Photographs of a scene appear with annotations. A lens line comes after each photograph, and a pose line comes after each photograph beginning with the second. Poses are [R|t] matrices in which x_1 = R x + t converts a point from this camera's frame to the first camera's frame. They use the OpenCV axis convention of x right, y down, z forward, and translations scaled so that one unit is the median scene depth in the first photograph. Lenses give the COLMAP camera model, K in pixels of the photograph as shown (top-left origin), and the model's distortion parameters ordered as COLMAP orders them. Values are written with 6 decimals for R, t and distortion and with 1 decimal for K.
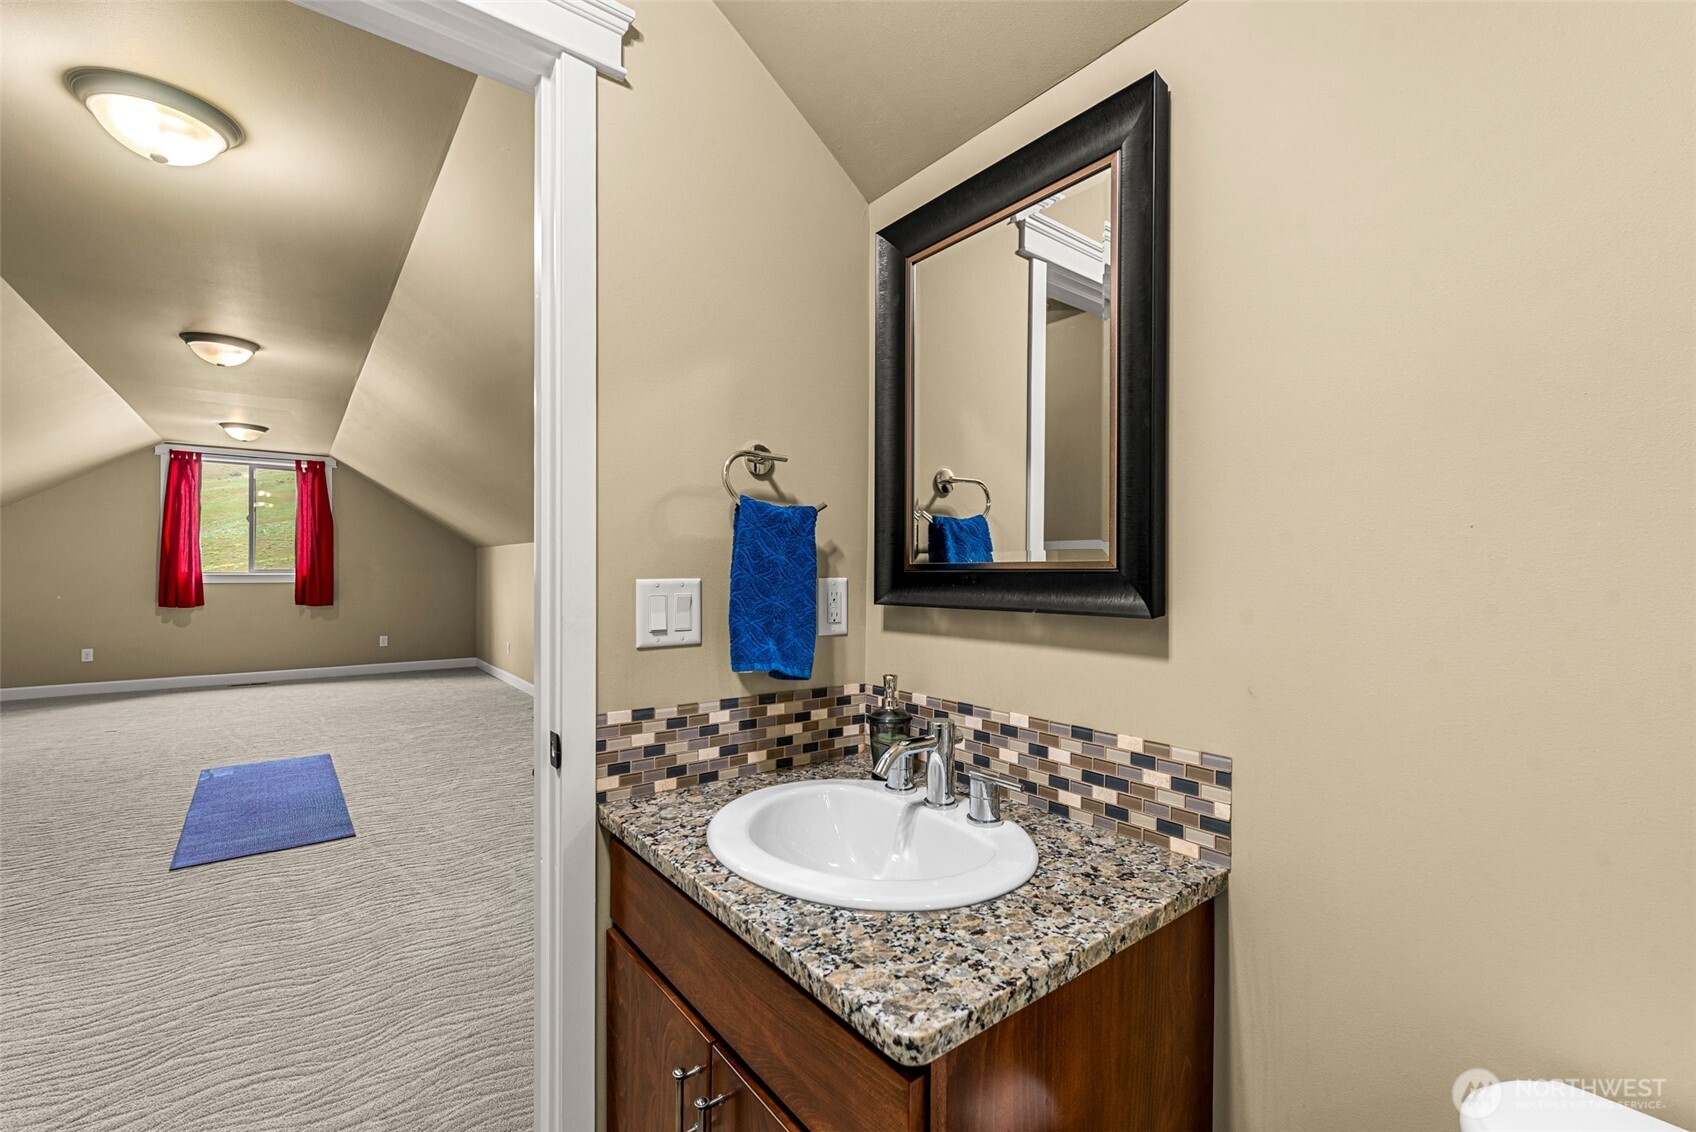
lens RADIAL K [[737.0, 0, 885.8], [0, 737.0, 572.8], [0, 0, 1]] dist [-0.002025, 0.004273]
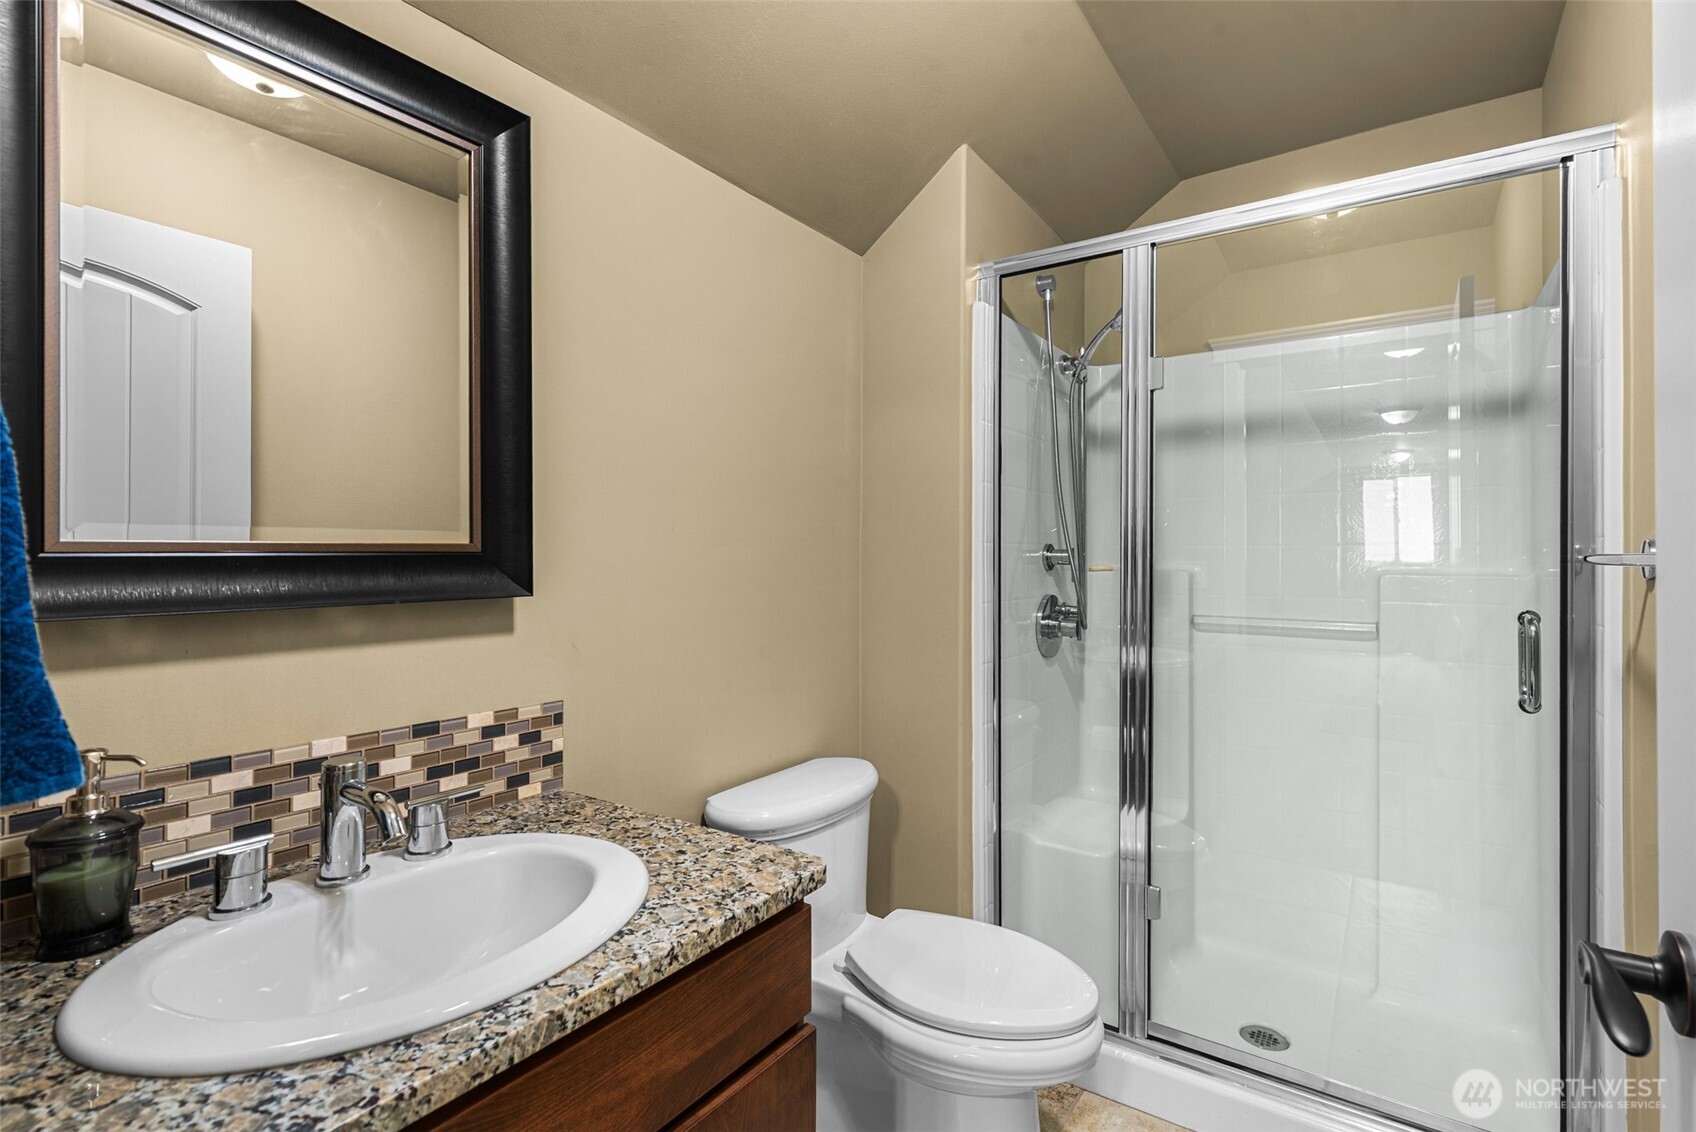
lens RADIAL K [[780.3, 0, 850.1], [0, 780.3, 557.2], [0, 0, 1]] dist [0.003288, -0.000551]
pose [[-0.274320, -0.000972, 0.961638, -0.925903], [0.005521, 0.999981, 0.002586, 0.001723], [-0.961623, 0.006018, -0.274309, 0.847751]]
